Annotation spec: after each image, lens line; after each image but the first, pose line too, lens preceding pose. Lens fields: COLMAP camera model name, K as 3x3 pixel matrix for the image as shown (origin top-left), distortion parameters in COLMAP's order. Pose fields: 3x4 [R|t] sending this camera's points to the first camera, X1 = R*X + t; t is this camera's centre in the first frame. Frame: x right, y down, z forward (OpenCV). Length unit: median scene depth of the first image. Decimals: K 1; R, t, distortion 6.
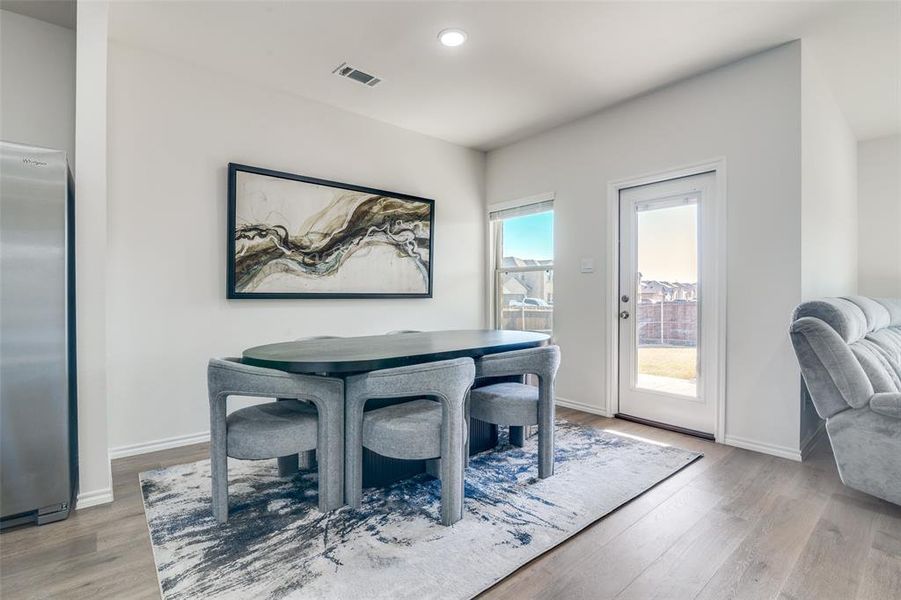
lens RADIAL K [[420.3, 0, 445.3], [0, 420.3, 300.2], [0, 0, 1]] dist [-0.021777, 0.001206]
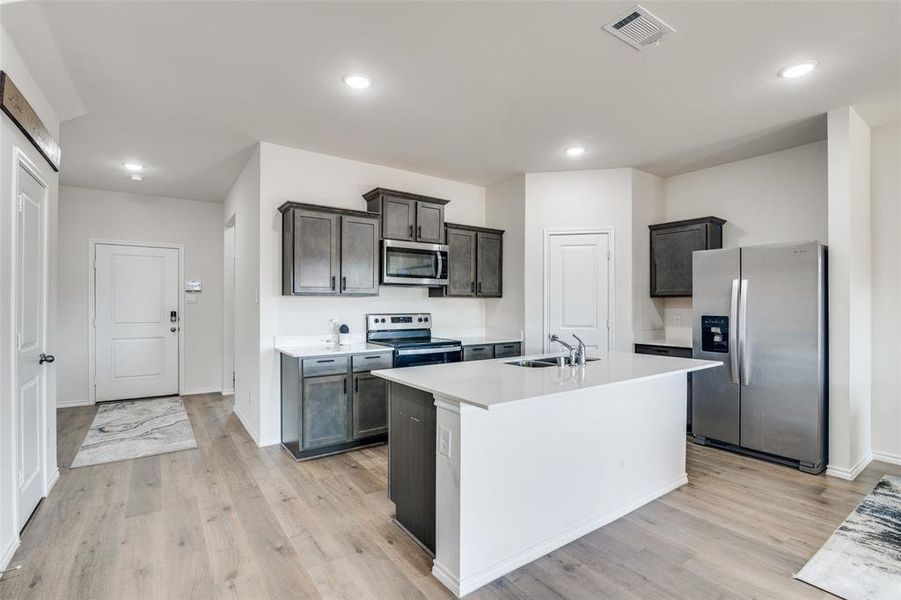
lens RADIAL K [[420.3, 0, 446.1], [0, 420.3, 300.9], [0, 0, 1]] dist [-0.021777, 0.001206]
pose [[-0.085259, -0.005301, -0.996345, 0.524919], [-0.014475, 0.999887, -0.004082, -0.071142], [0.996254, 0.014074, -0.085326, -0.193687]]
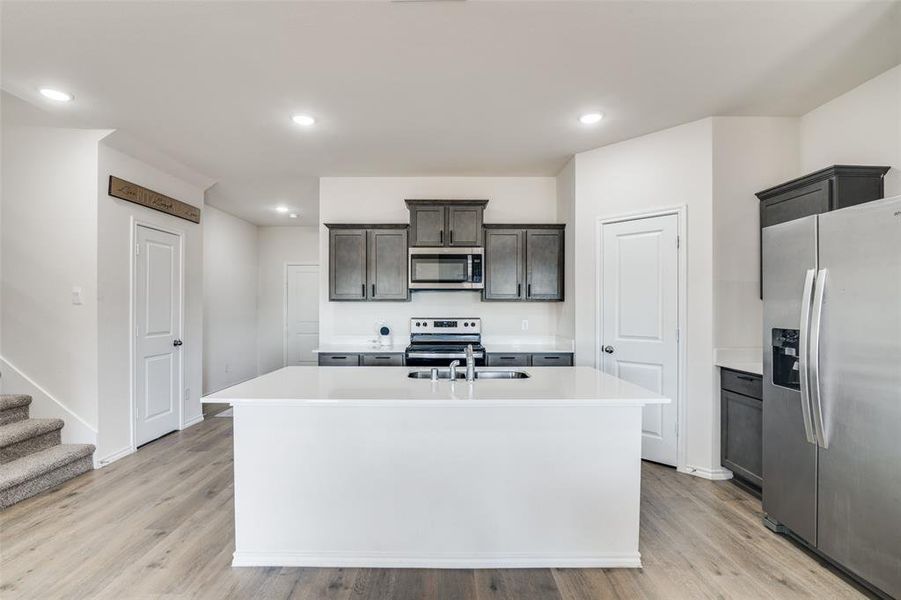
lens RADIAL K [[420.3, 0, 446.6], [0, 420.3, 304.3], [0, 0, 1]] dist [-0.021777, 0.001206]
pose [[-0.641820, -0.006541, -0.766828, 0.201582], [-0.011576, 0.999932, 0.001159, -0.081880], [0.766768, 0.009621, -0.641852, 0.529225]]
